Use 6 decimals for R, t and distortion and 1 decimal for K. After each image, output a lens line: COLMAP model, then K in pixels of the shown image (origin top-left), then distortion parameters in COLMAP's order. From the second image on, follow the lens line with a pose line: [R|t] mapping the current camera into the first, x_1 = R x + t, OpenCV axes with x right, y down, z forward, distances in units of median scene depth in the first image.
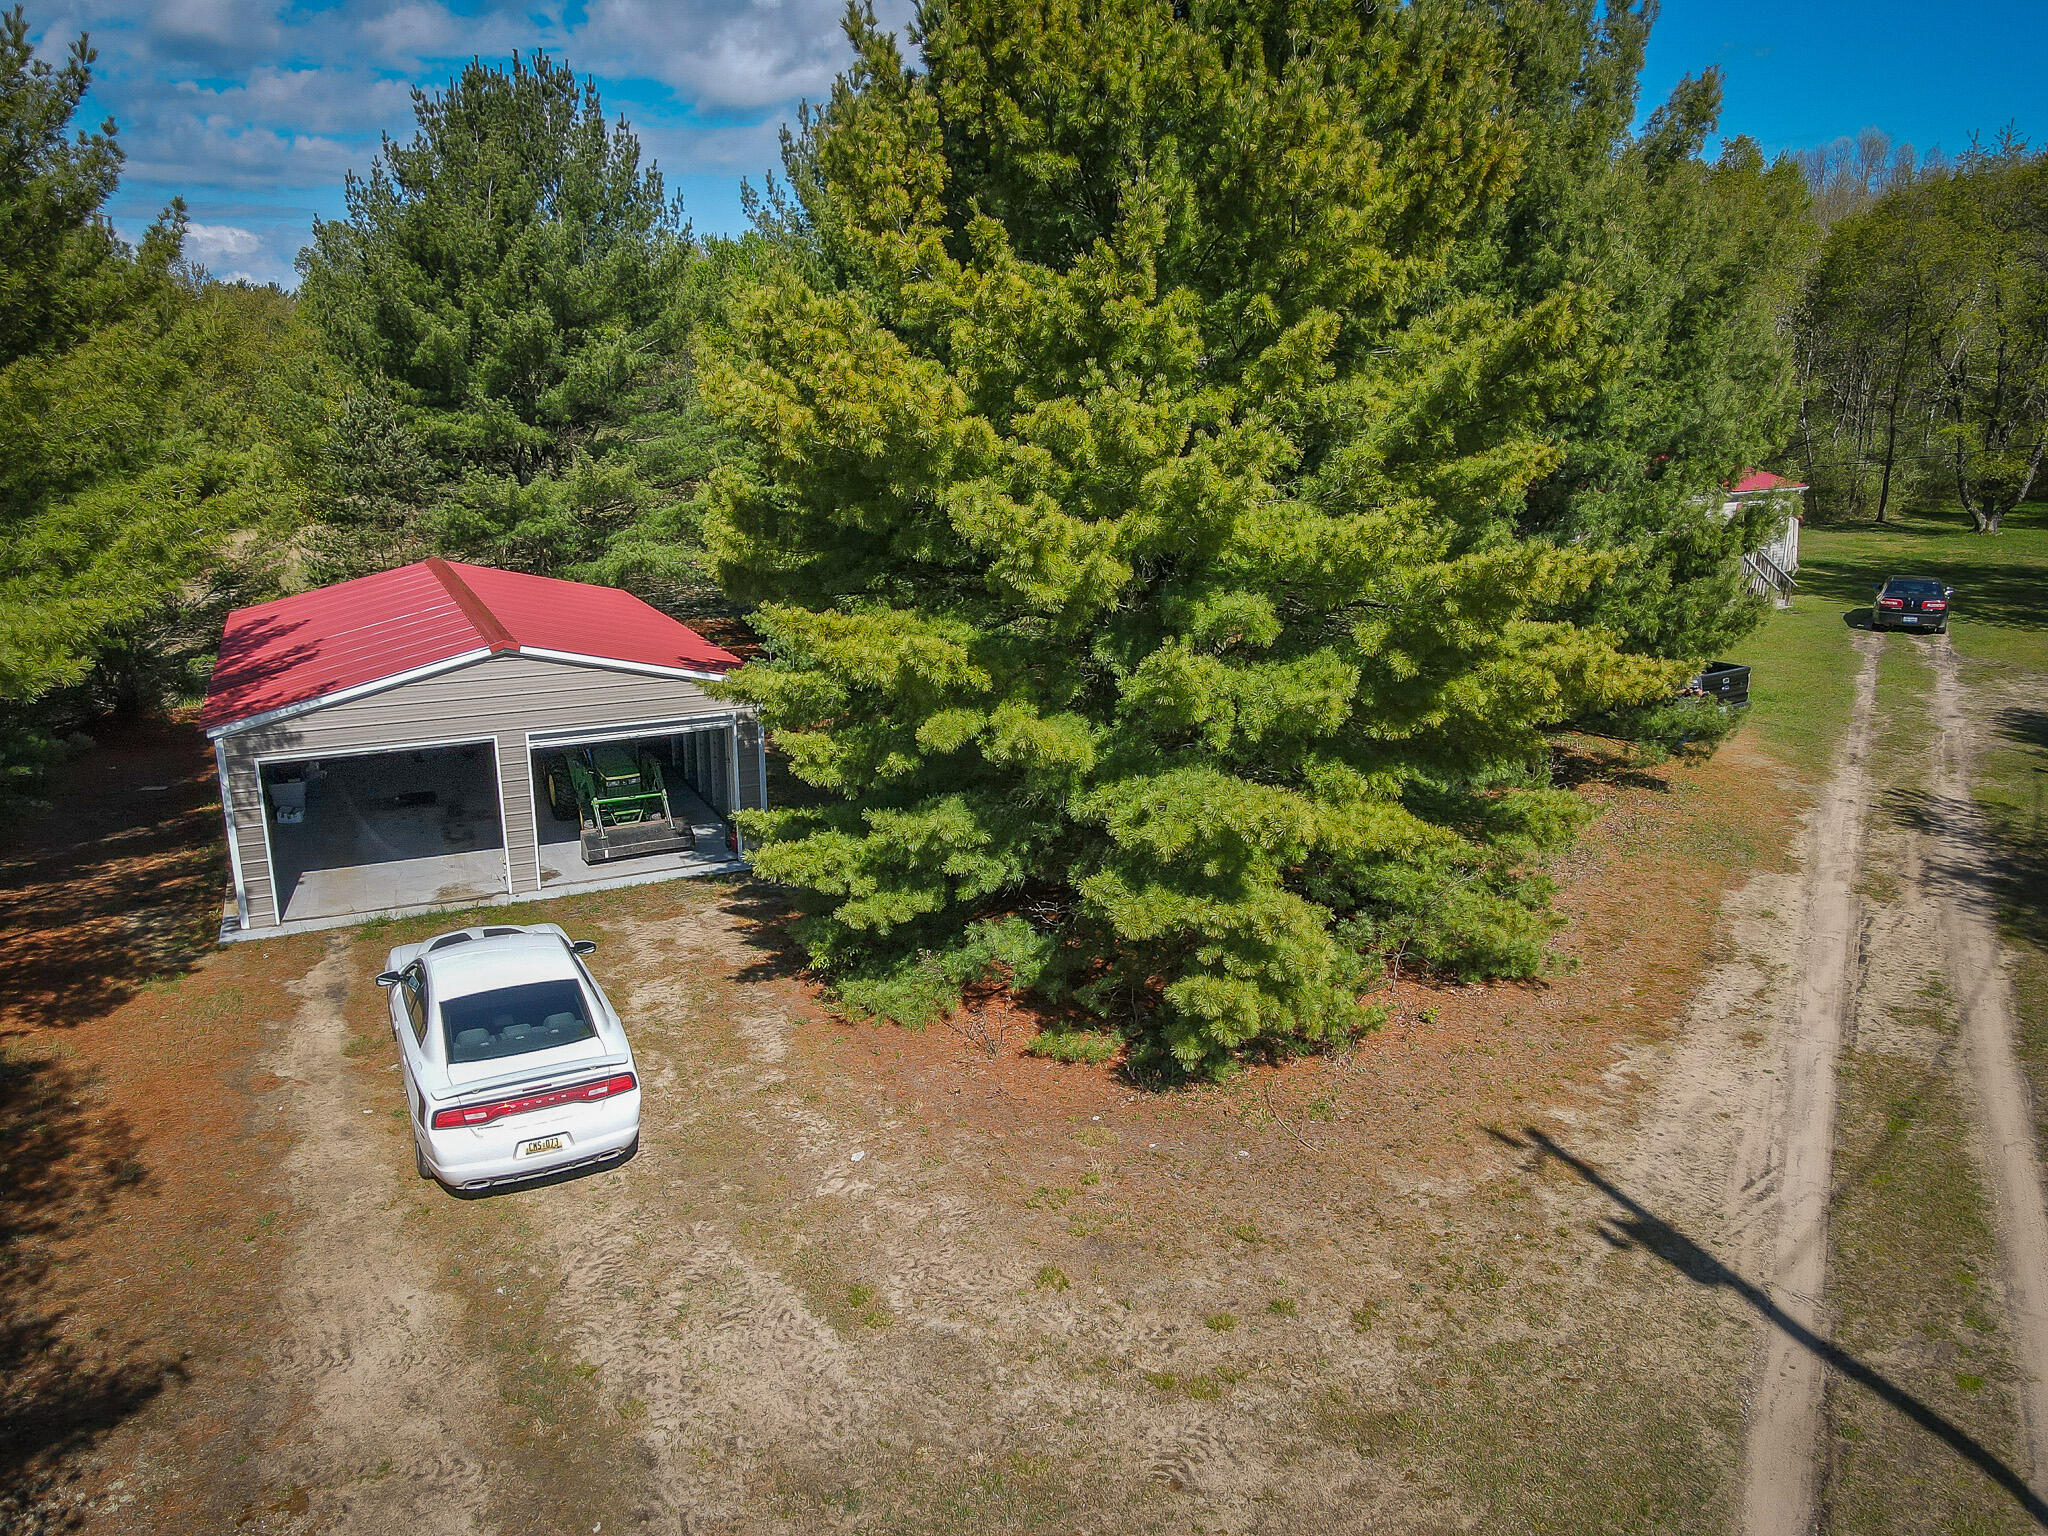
lens RADIAL K [[1498.6, 0, 1012.6], [0, 1498.6, 760.5], [0, 0, 1]] dist [0.012114, 0.001241]
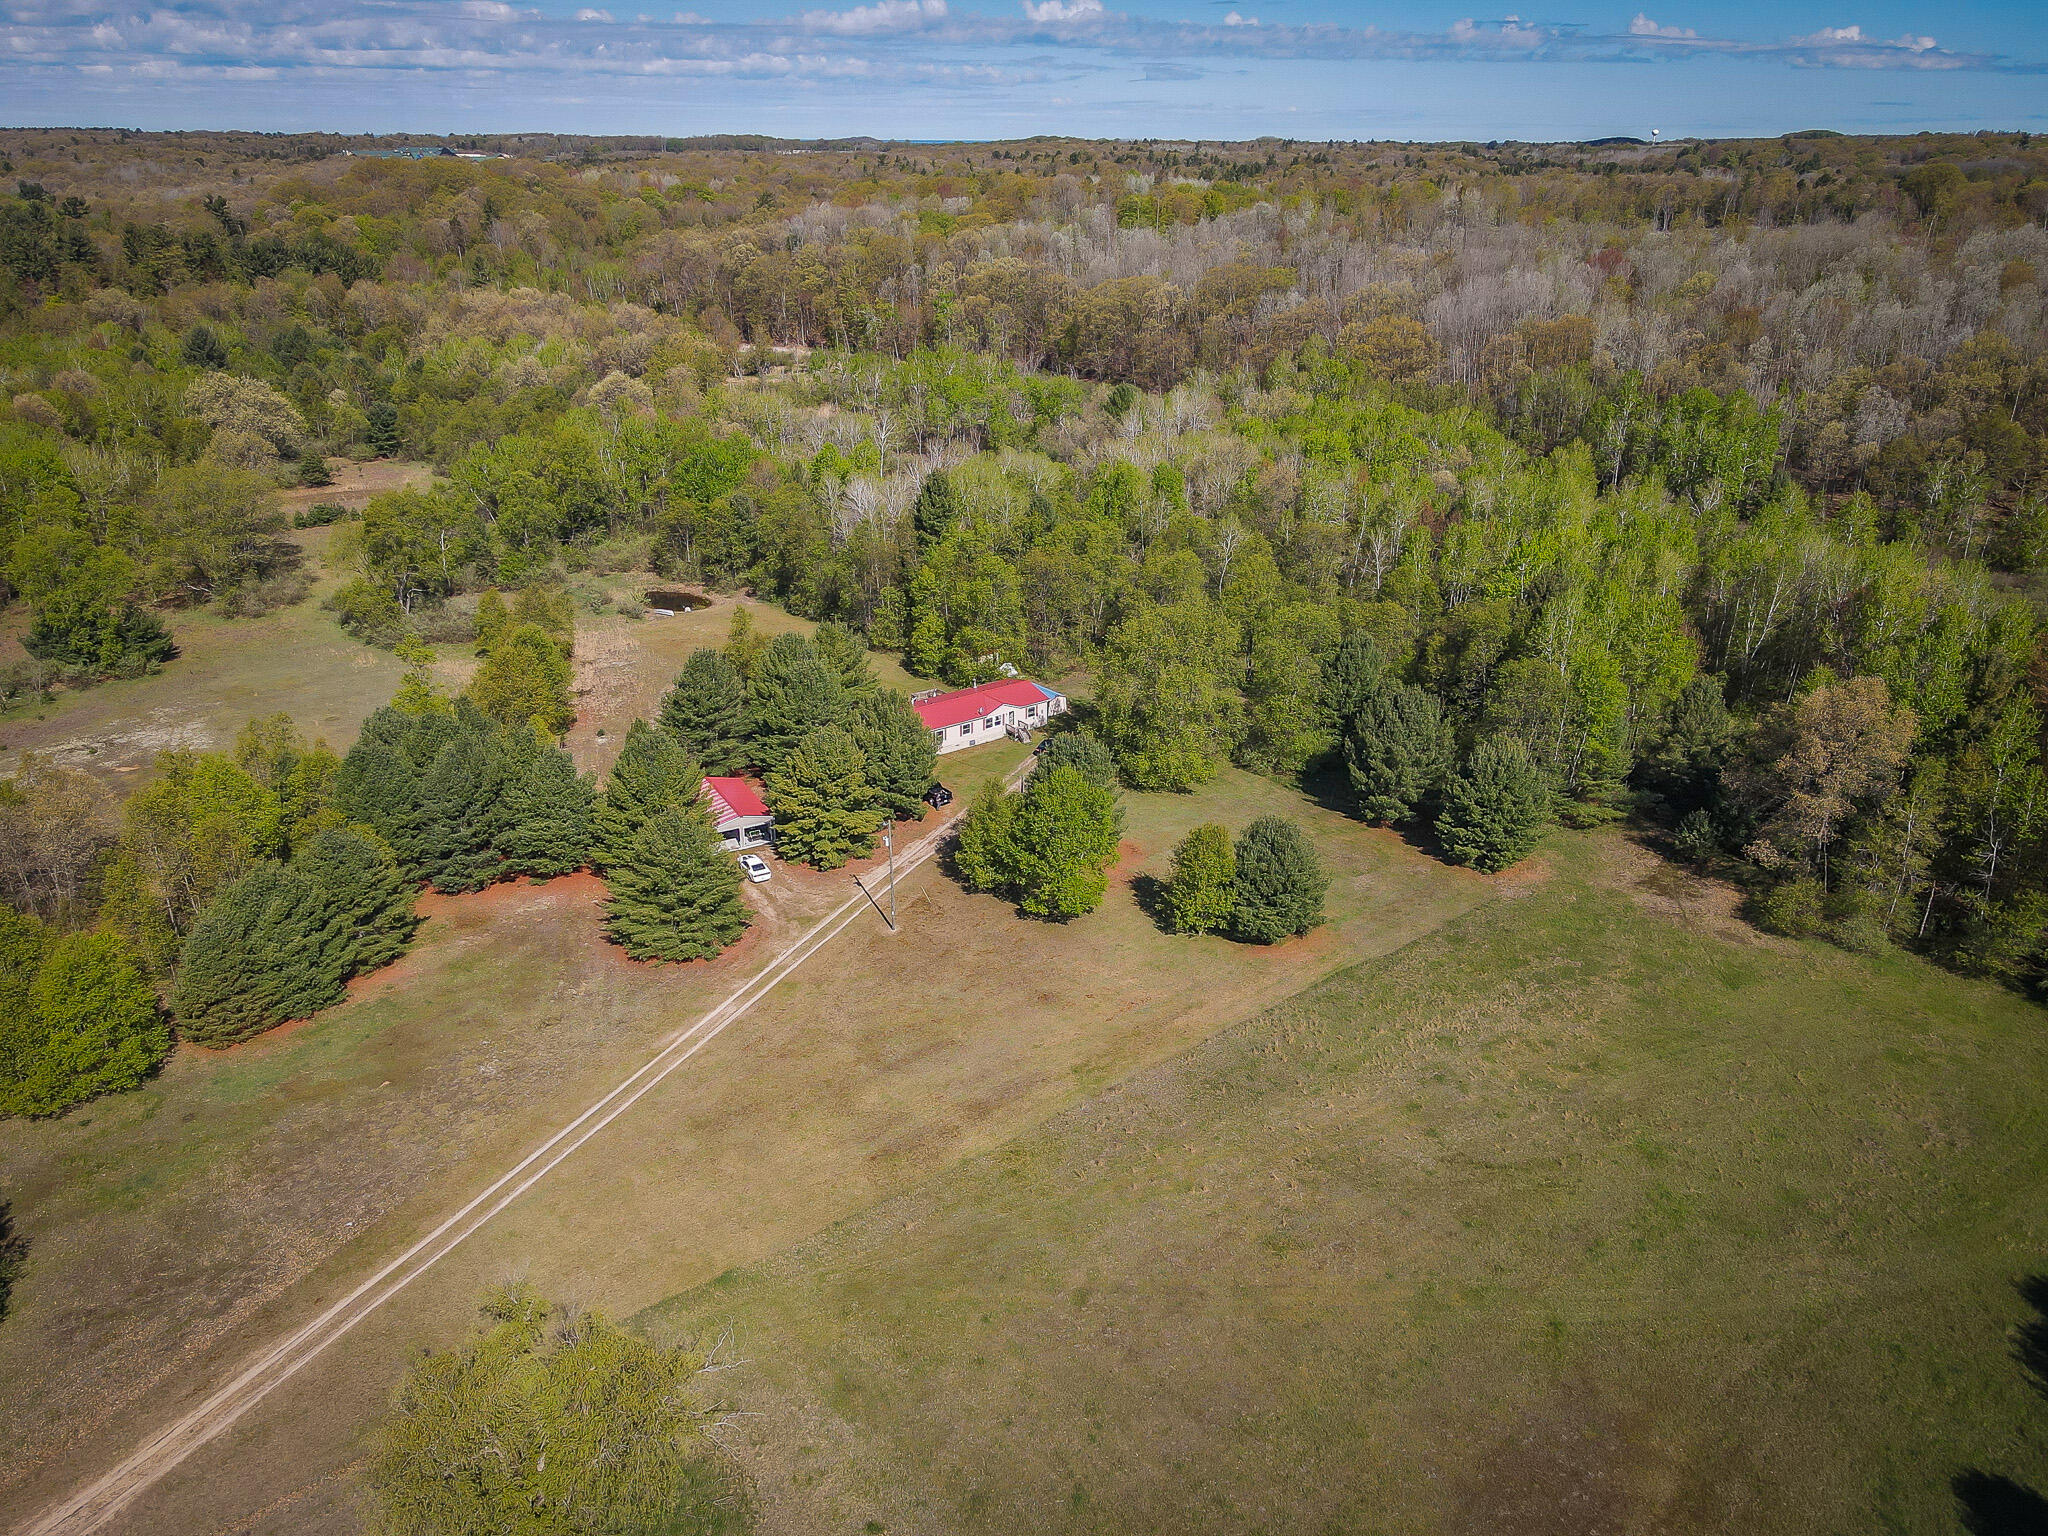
lens RADIAL K [[1498.6, 0, 1012.6], [0, 1498.6, 760.5], [0, 0, 1]] dist [0.012114, 0.001241]
pose [[0.997655, -0.010924, 0.067573, 0.506074], [0.000604, 0.988550, 0.150895, -1.452275], [-0.068447, -0.150501, 0.986238, -6.334093]]
